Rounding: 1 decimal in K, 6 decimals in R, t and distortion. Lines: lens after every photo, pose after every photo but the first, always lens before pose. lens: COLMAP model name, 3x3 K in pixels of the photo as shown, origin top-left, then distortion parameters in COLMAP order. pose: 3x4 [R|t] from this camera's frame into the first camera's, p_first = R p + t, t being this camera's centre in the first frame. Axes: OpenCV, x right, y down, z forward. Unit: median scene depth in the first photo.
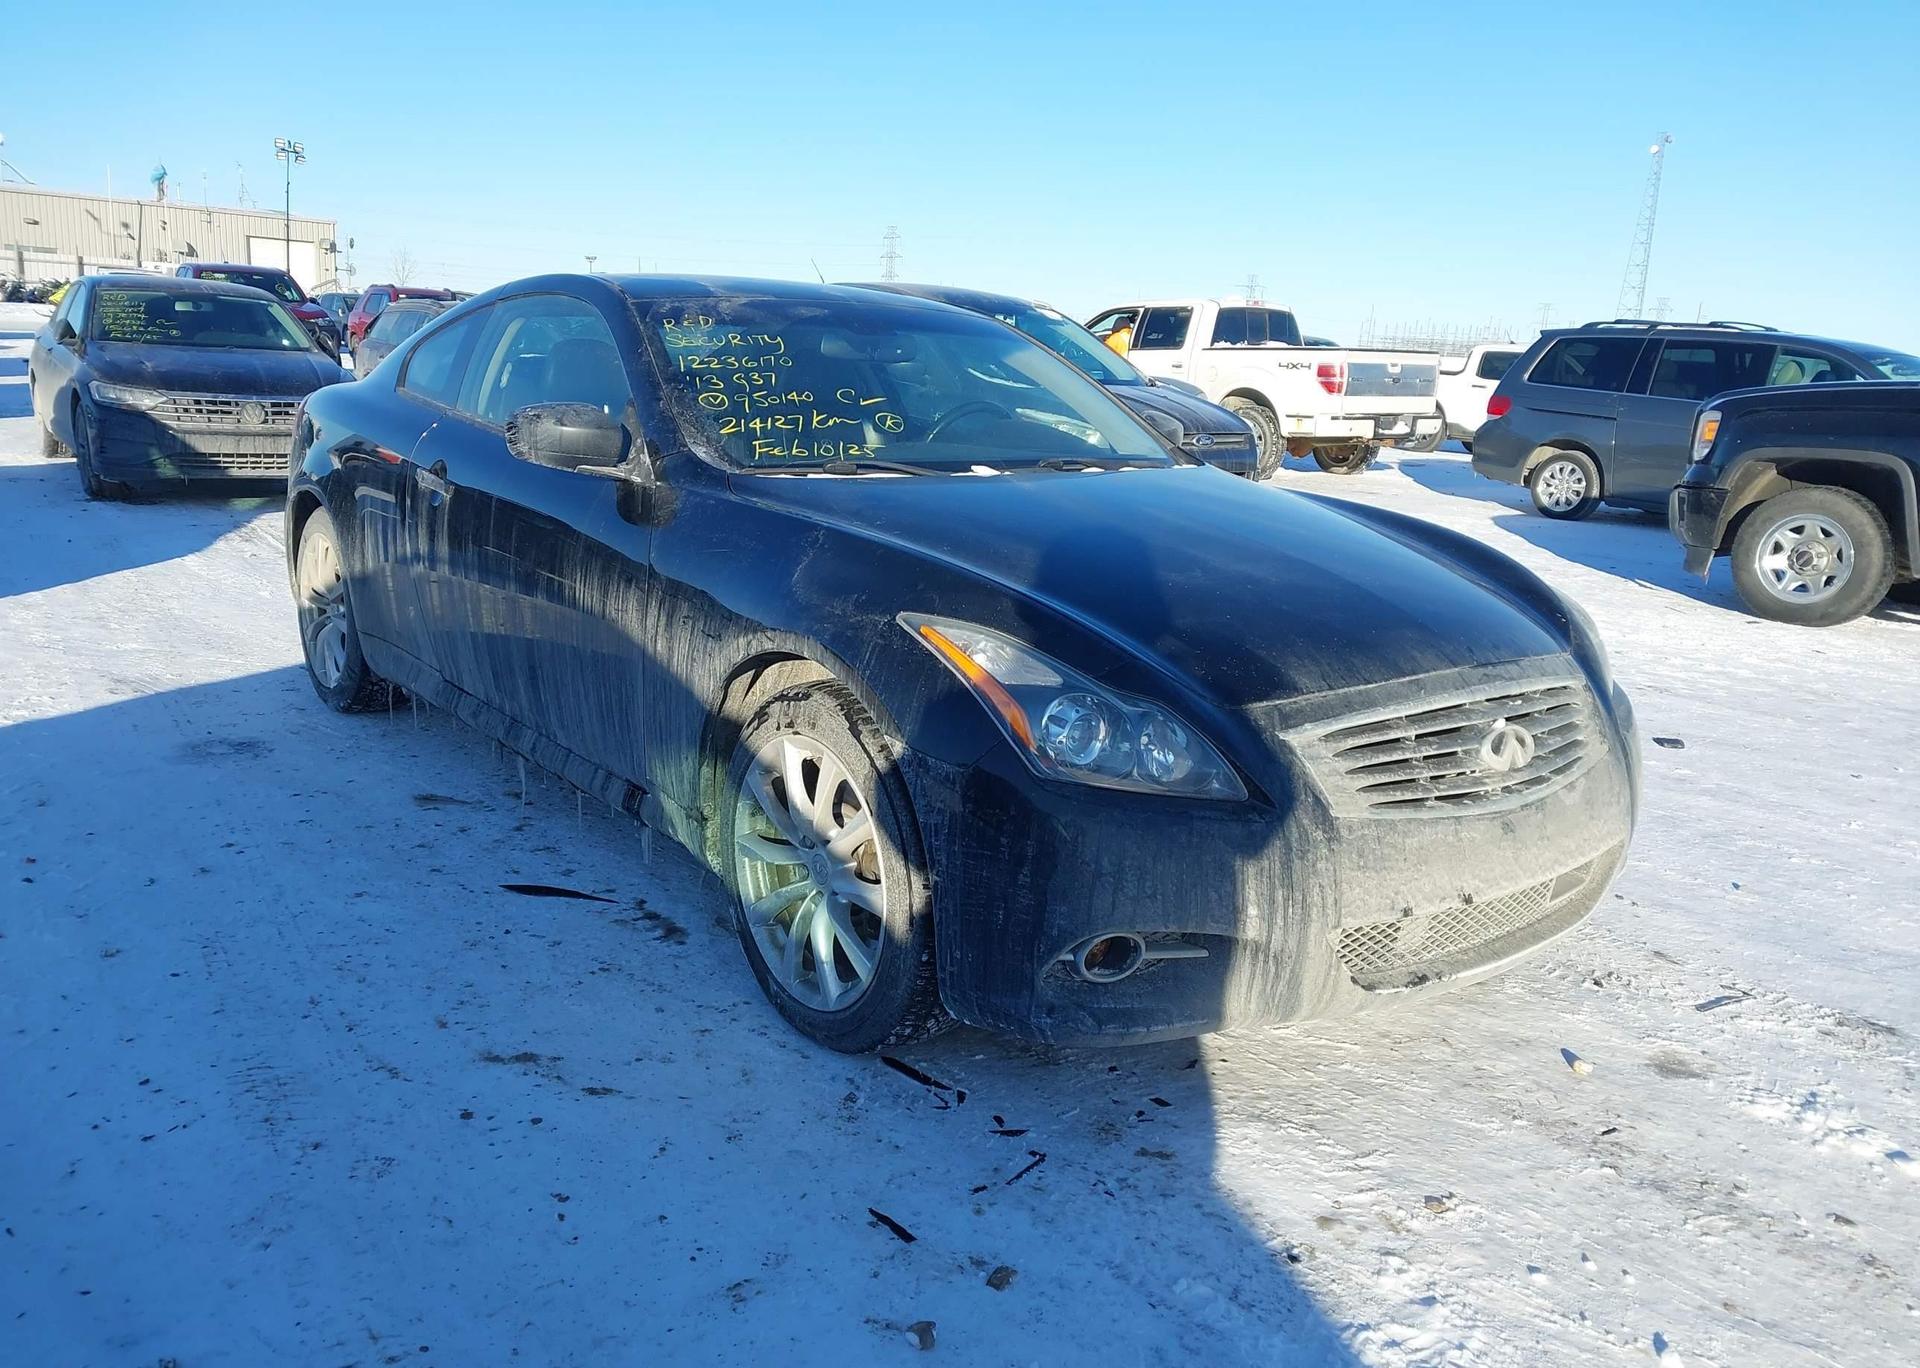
lens RADIAL K [[1538.7, 0, 930.4], [0, 1538.7, 684.4], [0, 0, 1]] dist [0.039329, -0.035291]
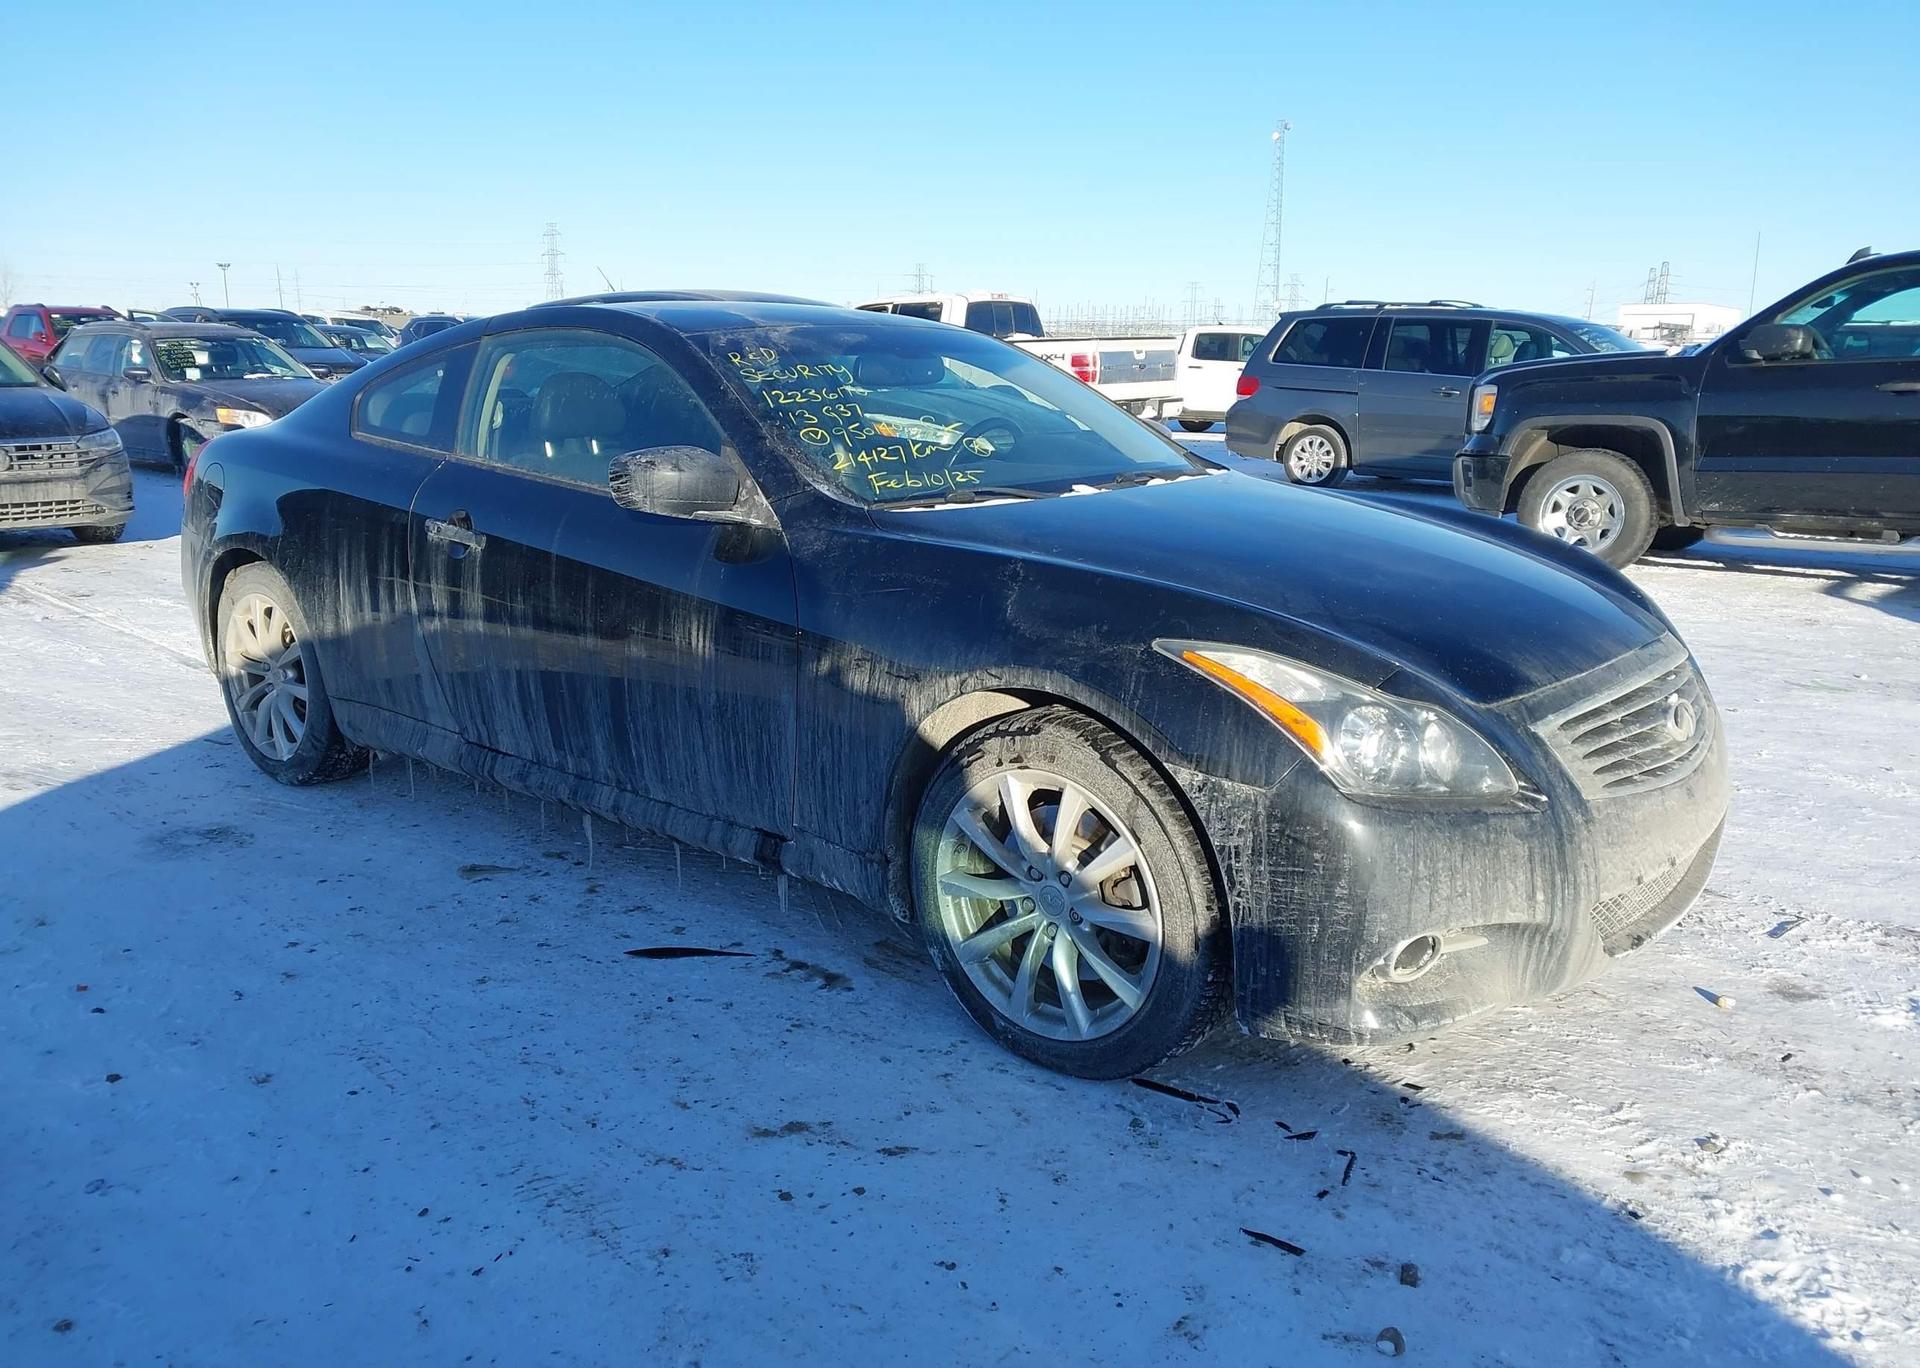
lens RADIAL K [[1540.9, 0, 930.0], [0, 1540.9, 677.4], [0, 0, 1]] dist [0.052976, -0.049848]
pose [[0.976243, -0.083787, 0.199823, -0.285657], [0.083747, 0.996449, 0.008668, -0.033893], [-0.199839, 0.008272, 0.979794, 0.023610]]
